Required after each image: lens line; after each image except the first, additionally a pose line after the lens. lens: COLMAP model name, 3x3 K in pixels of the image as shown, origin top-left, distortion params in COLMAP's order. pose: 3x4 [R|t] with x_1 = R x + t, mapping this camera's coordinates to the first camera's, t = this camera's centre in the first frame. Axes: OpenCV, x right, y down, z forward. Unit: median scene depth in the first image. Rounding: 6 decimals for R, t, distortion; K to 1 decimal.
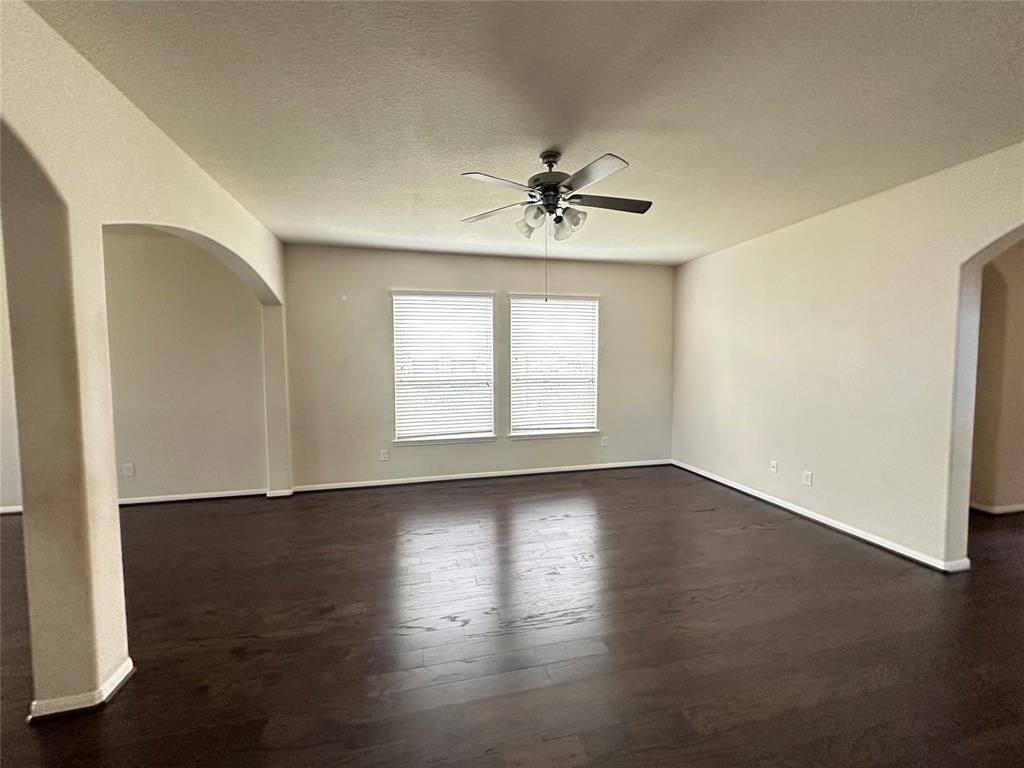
lens RADIAL K [[407.5, 0, 512.0], [0, 407.5, 385.7], [0, 0, 1]] dist [-0.000260, 0.000361]
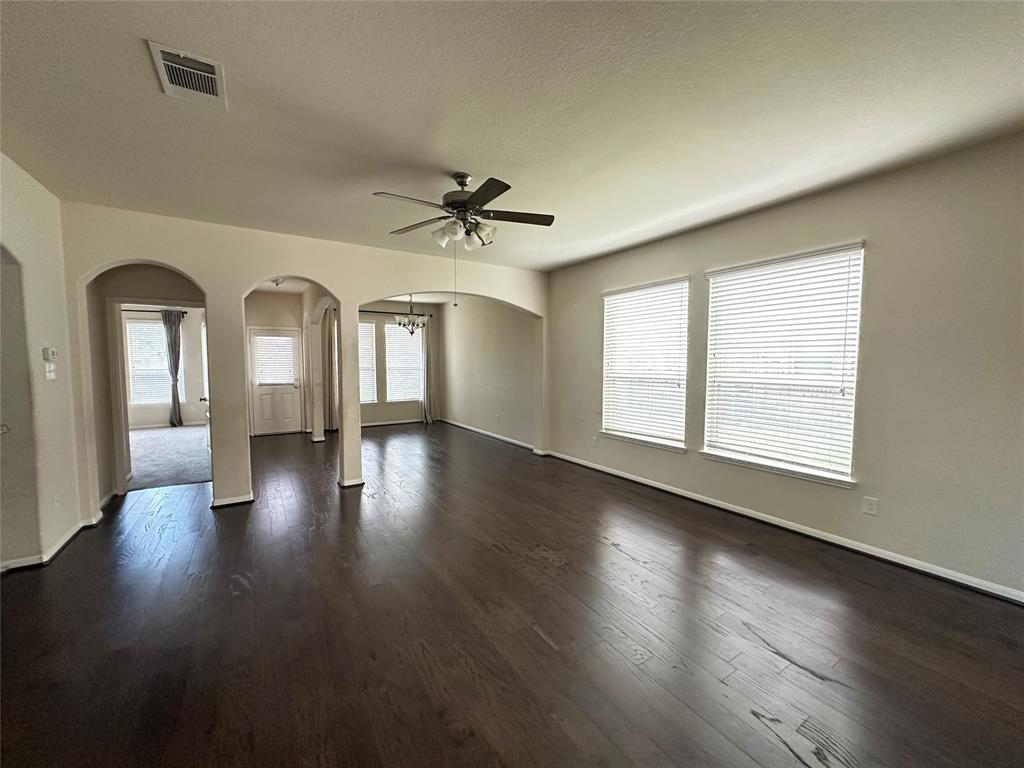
lens RADIAL K [[407.5, 0, 512.0], [0, 407.5, 385.7], [0, 0, 1]] dist [-0.000260, 0.000361]
pose [[0.320738, 0.062760, -0.945086, 0.631660], [-0.055269, 0.997342, 0.047473, -0.023287], [0.945554, 0.037008, 0.323355, 0.397947]]
